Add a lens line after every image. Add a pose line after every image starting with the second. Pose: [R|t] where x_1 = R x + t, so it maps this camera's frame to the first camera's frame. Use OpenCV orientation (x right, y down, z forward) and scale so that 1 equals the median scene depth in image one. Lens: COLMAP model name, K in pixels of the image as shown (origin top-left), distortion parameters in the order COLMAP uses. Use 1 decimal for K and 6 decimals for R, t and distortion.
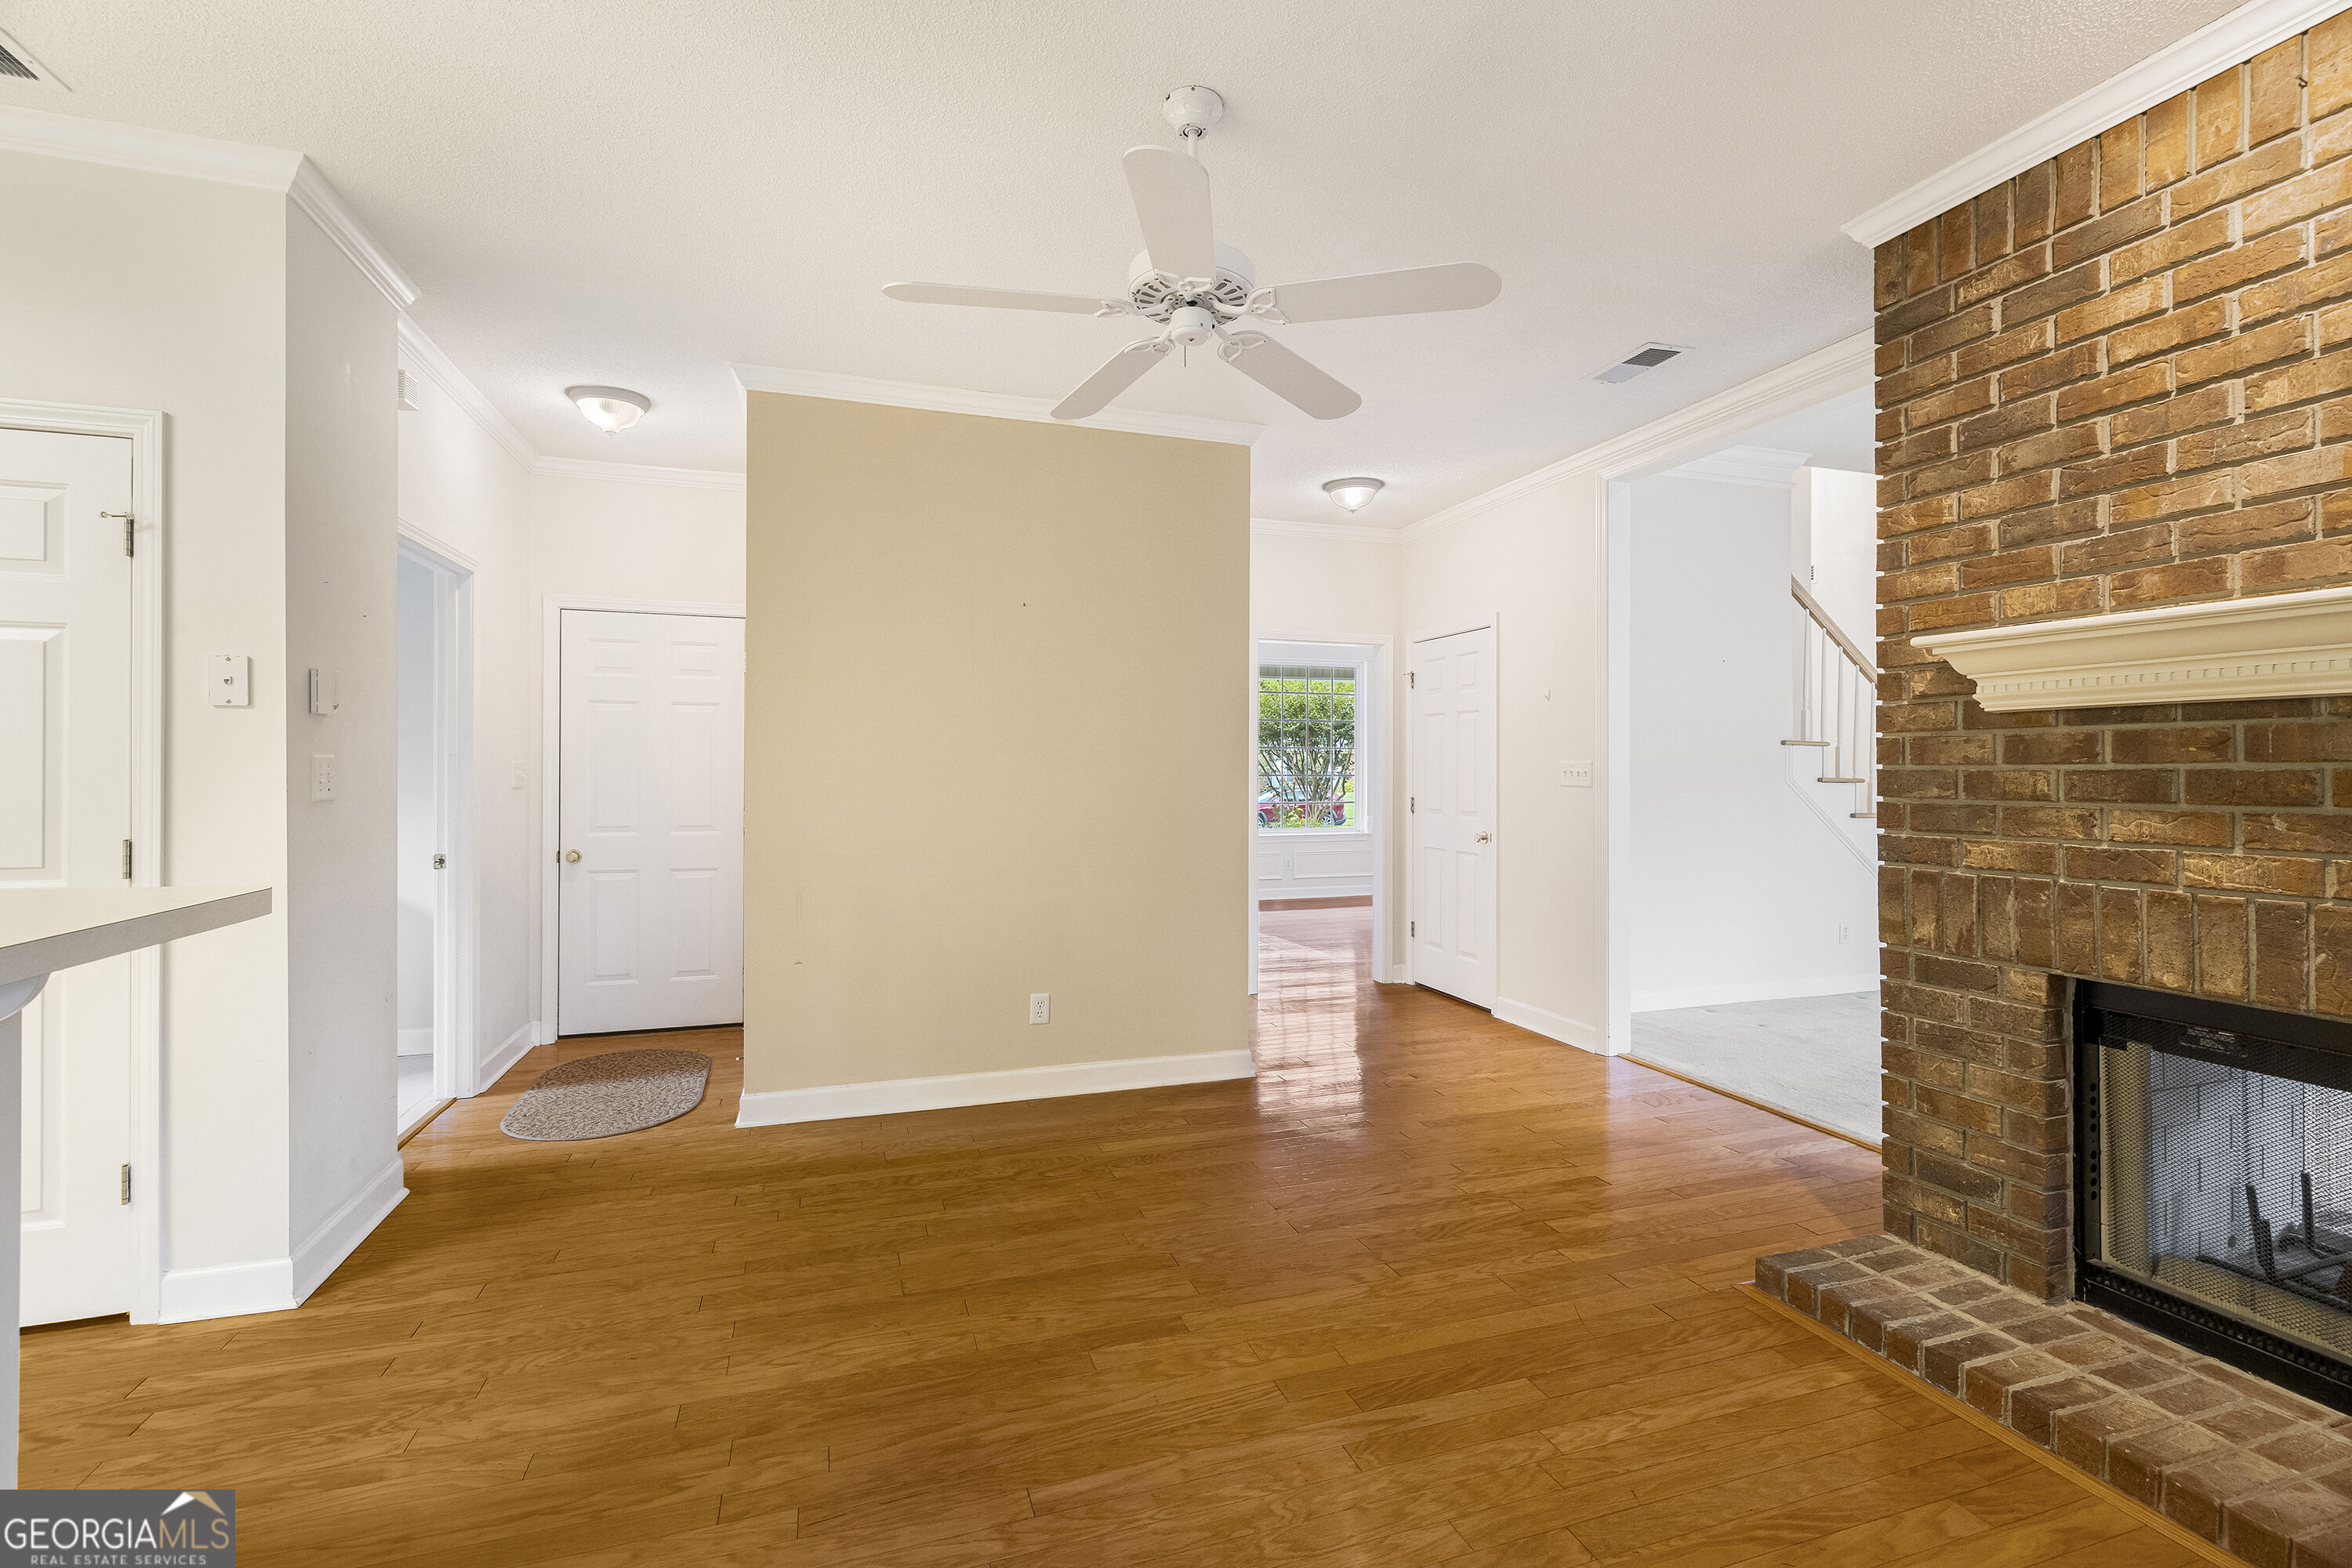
lens RADIAL K [[1025.9, 0, 1185.4], [0, 1025.9, 773.0], [0, 0, 1]] dist [0.010185, -0.001003]
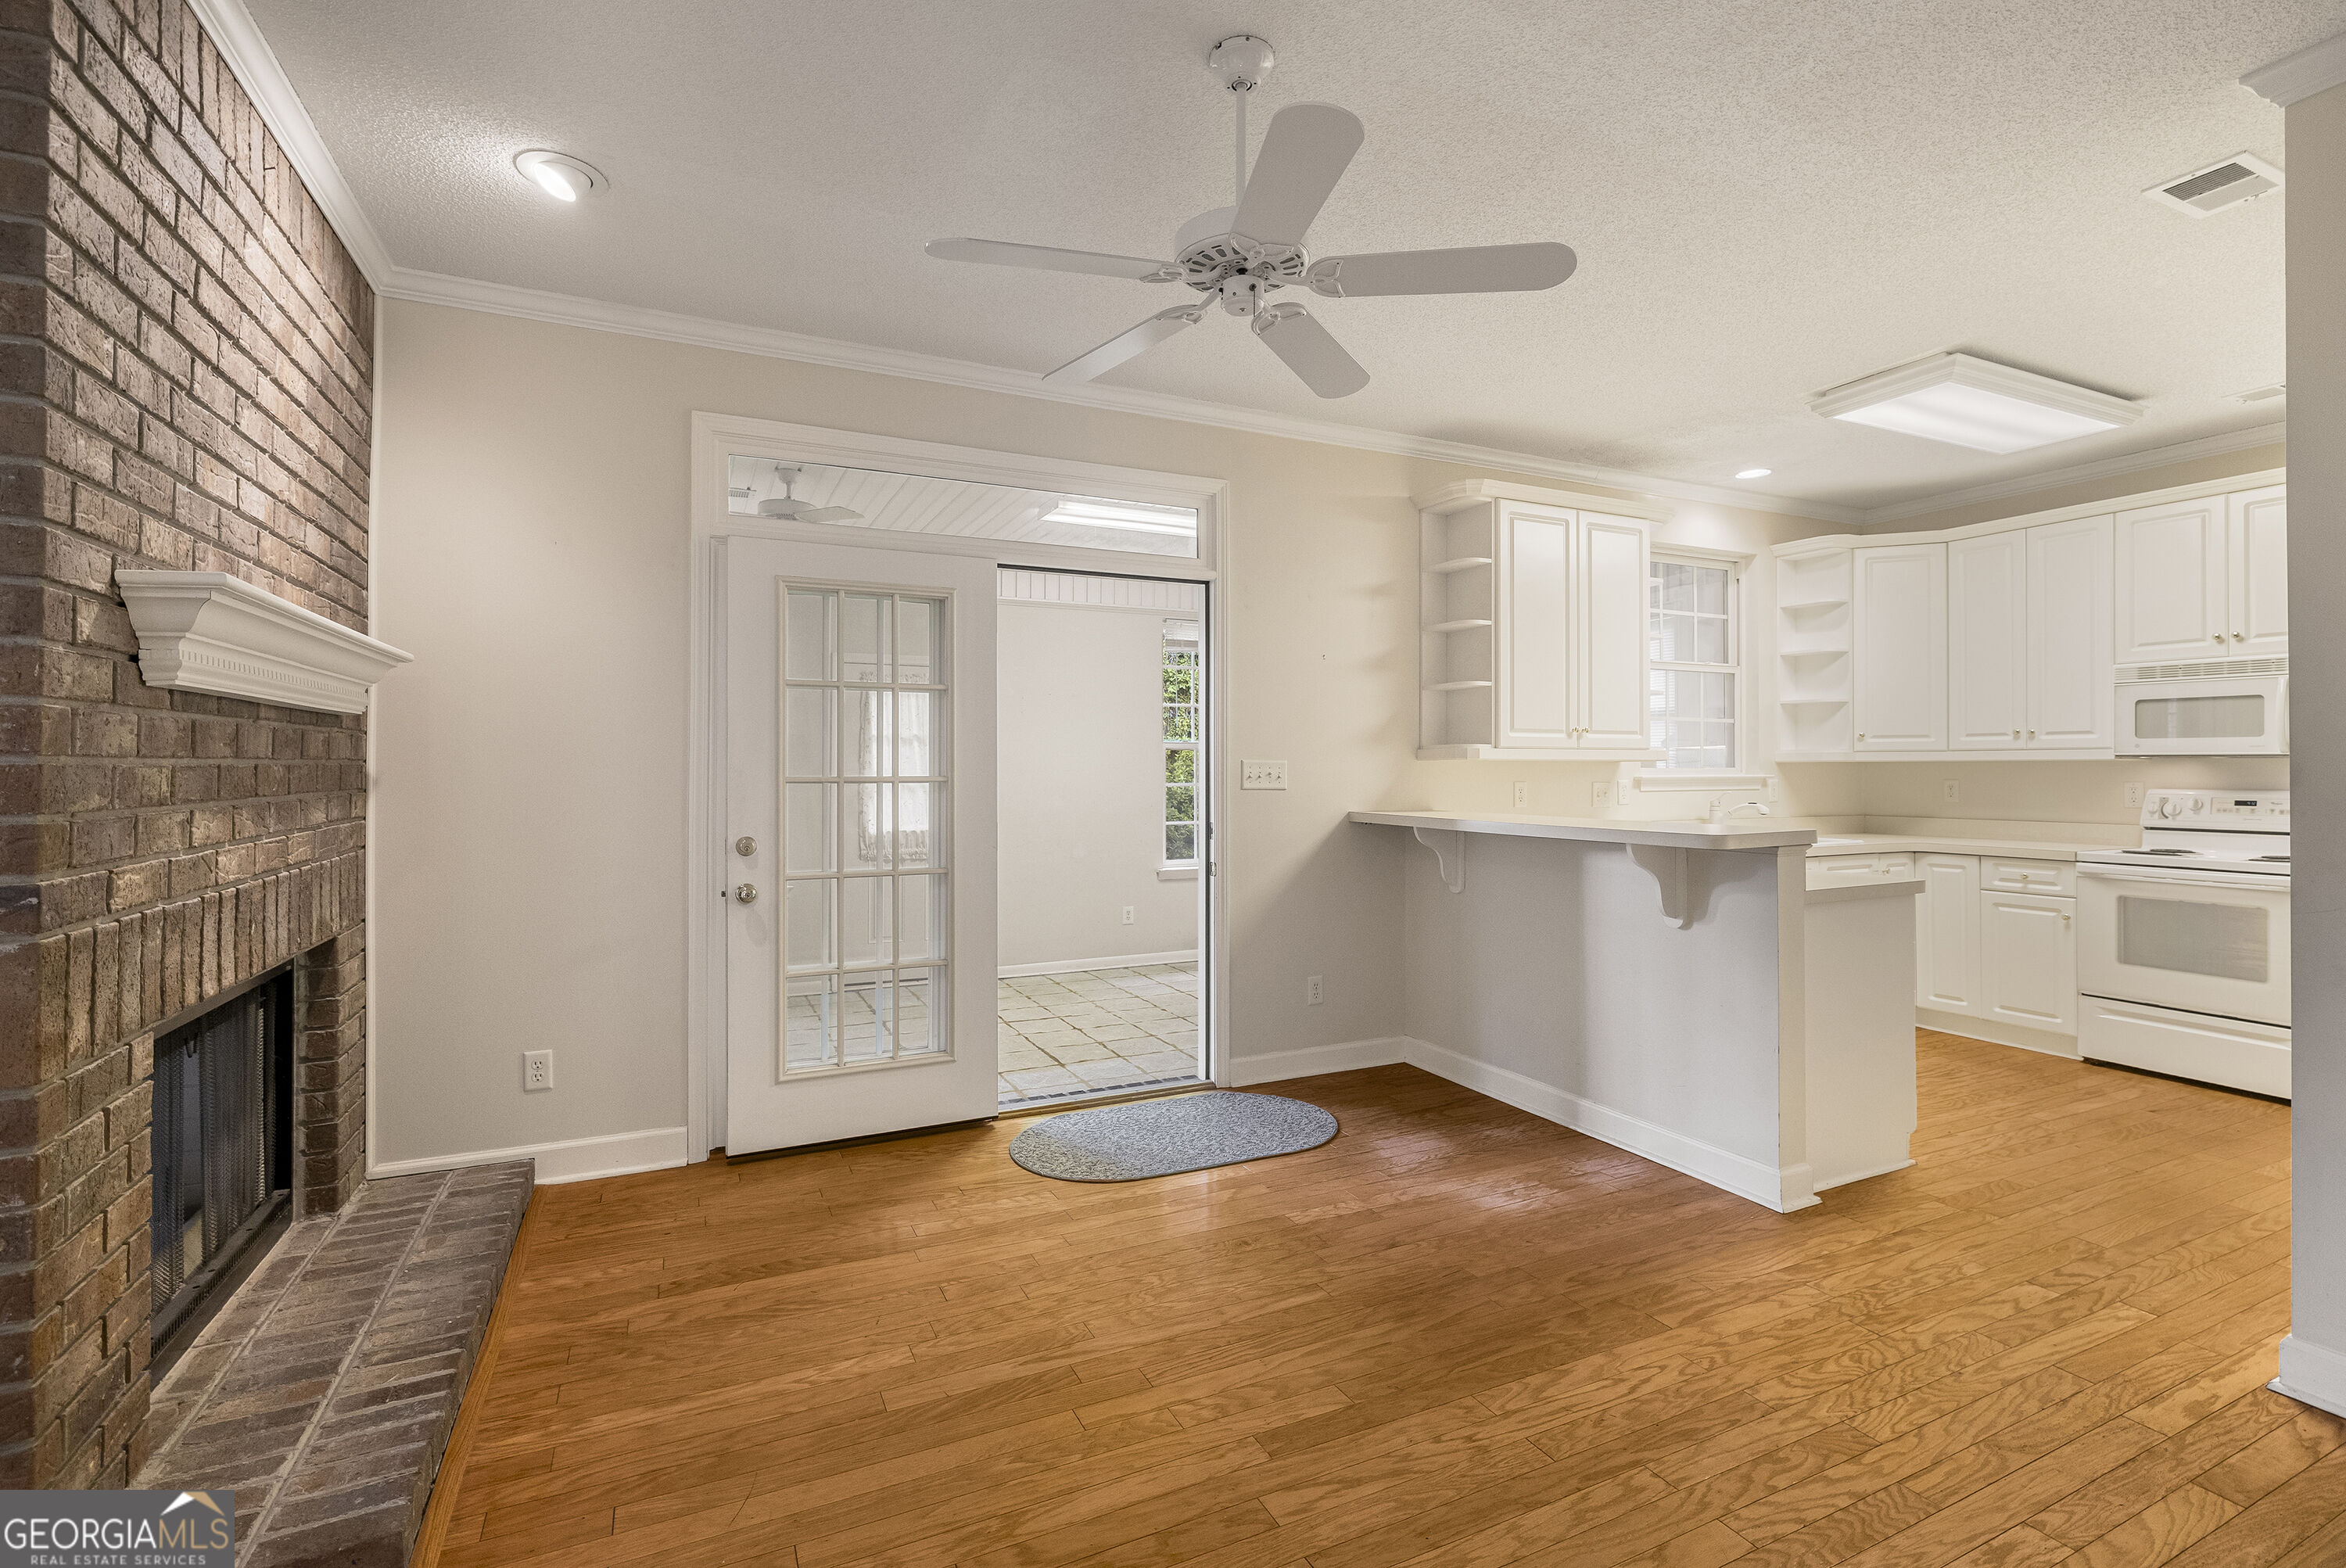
lens RADIAL K [[1053.9, 0, 1180.6], [0, 1053.9, 767.4], [0, 0, 1]] dist [0.002953, 0.000478]
pose [[-0.992915, -0.002930, -0.118789, 0.181843], [-0.003103, 0.999994, 0.001278, -0.005261], [0.118784, 0.001638, -0.992919, 2.009140]]
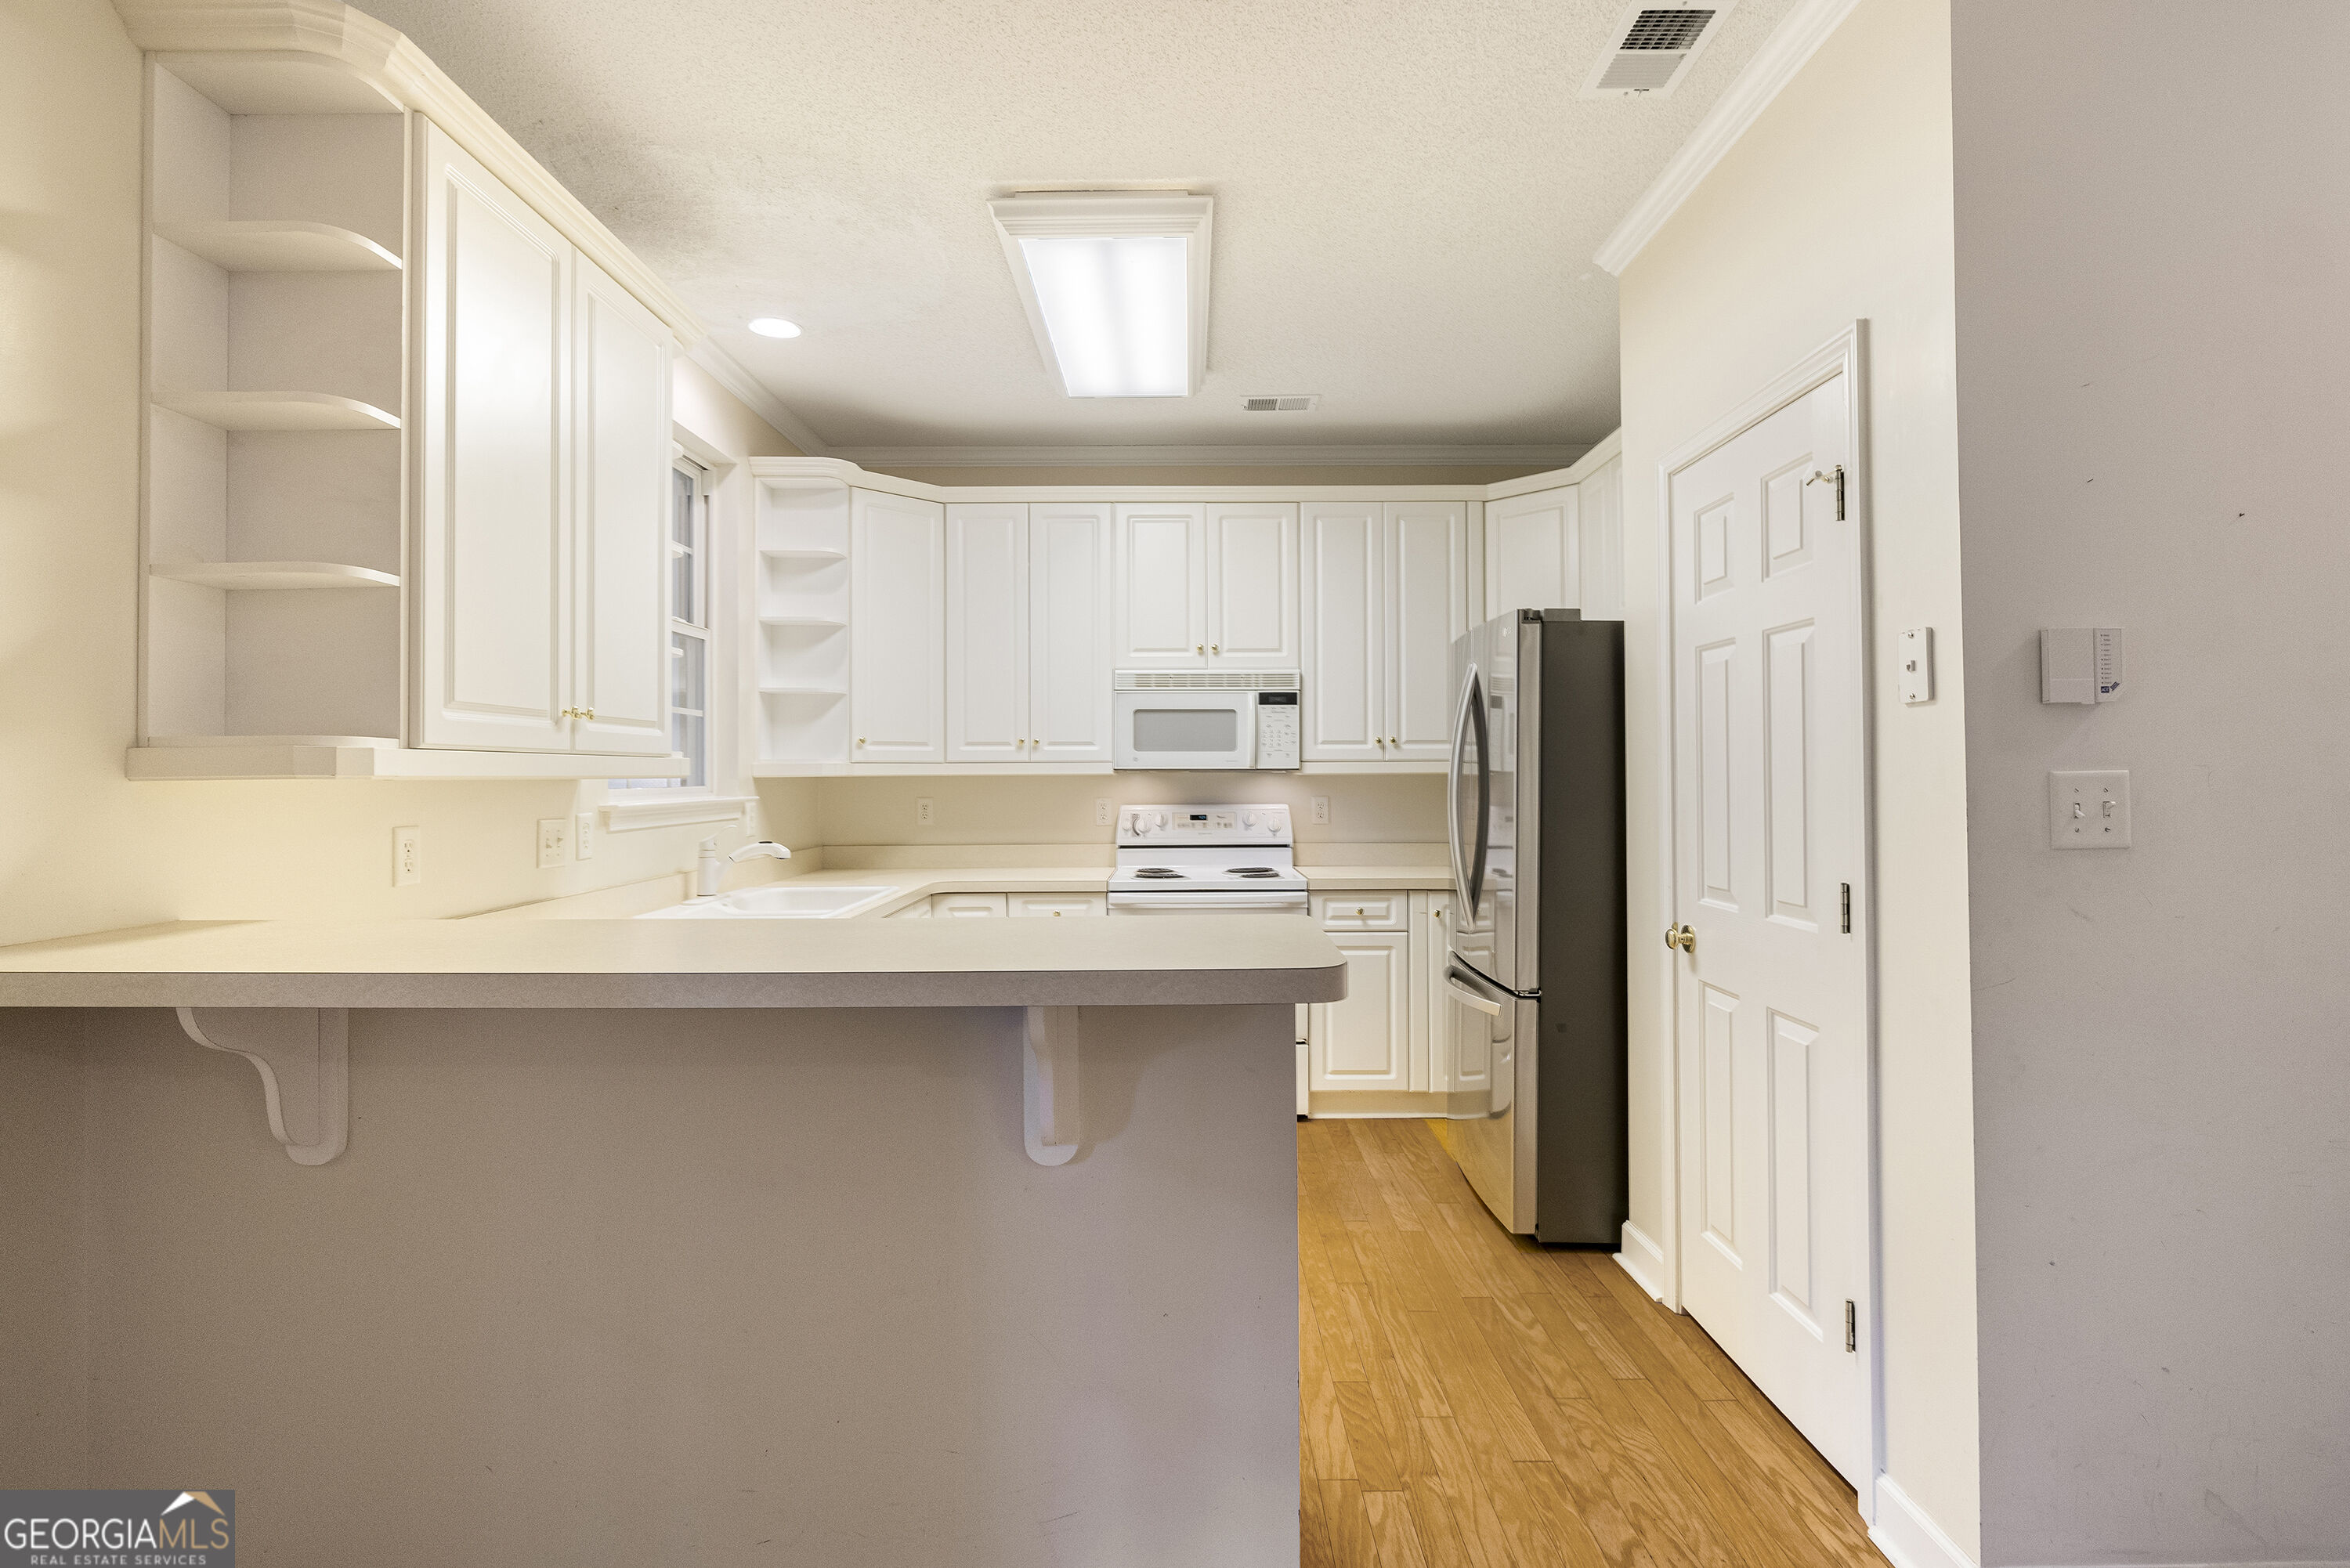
lens RADIAL K [[1111.3, 0, 1177.7], [0, 1111.3, 762.1], [0, 0, 1]] dist [-0.004303, -0.000276]
pose [[-0.328777, -0.011563, -0.944337, -0.069570], [0.002764, 0.999909, -0.013205, -0.019108], [0.944403, -0.006952, -0.328715, 0.868266]]
